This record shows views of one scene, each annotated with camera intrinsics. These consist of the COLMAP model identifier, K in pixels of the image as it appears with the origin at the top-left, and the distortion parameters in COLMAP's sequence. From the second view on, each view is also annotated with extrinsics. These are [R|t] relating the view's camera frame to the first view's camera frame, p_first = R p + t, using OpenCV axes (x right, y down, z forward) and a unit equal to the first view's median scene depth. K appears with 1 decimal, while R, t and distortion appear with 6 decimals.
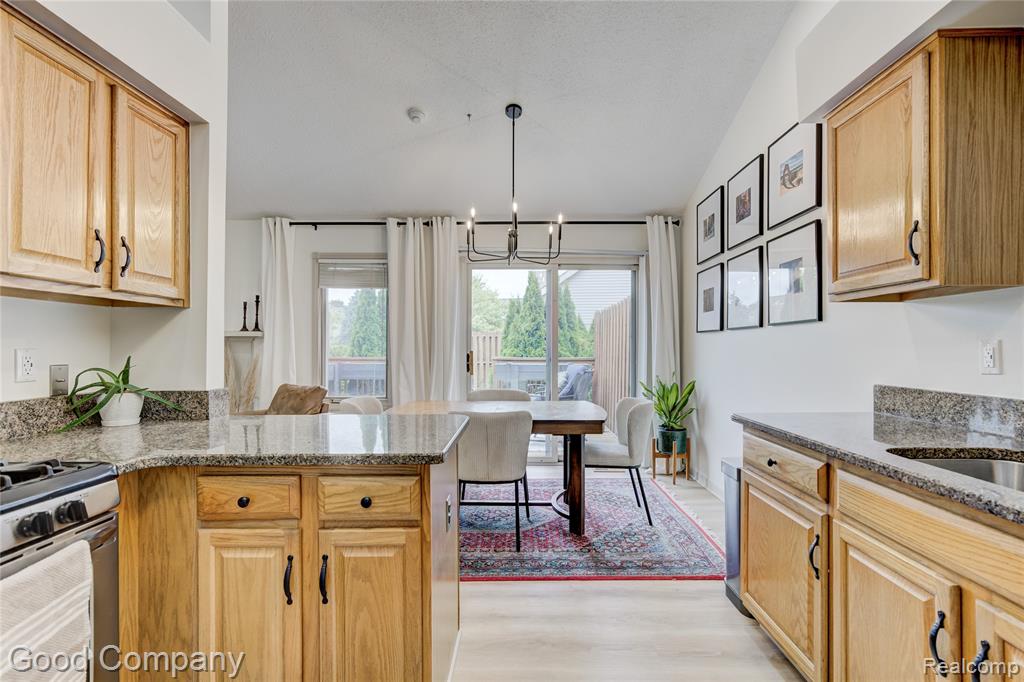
lens RADIAL K [[473.7, 0, 519.7], [0, 473.7, 346.1], [0, 0, 1]] dist [-0.013956, 0.005481]
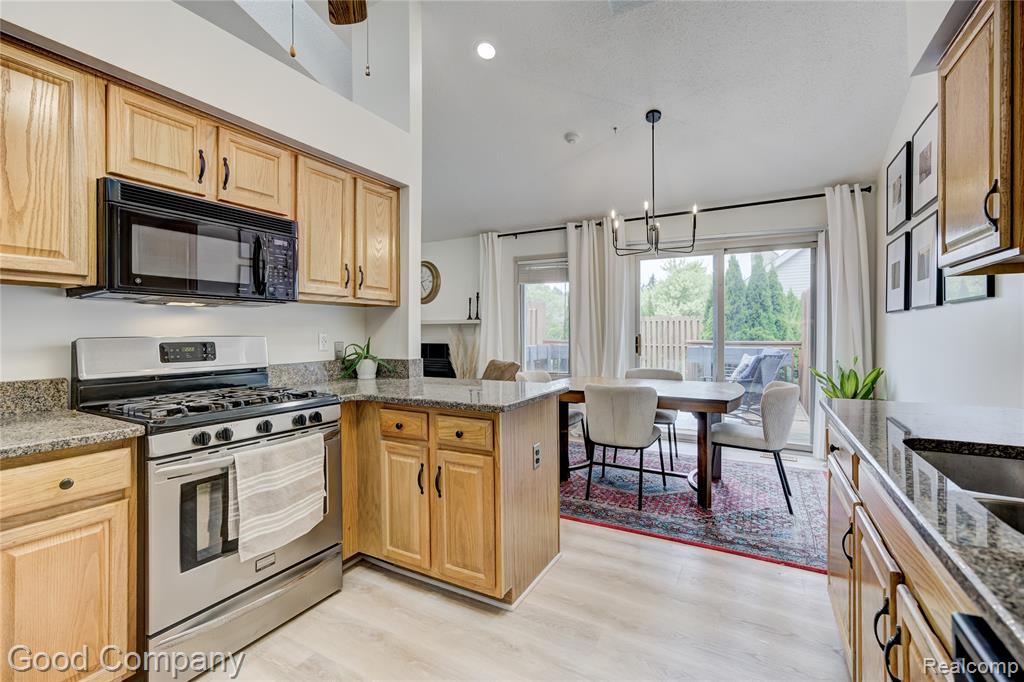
lens RADIAL K [[442.1, 0, 515.5], [0, 442.1, 332.7], [0, 0, 1]] dist [-0.019512, 0.001449]
pose [[0.870235, -0.001994, -0.492633, 0.252423], [0.004892, 0.999977, 0.004594, 0.001337], [0.492613, -0.006407, 0.870225, -0.062502]]
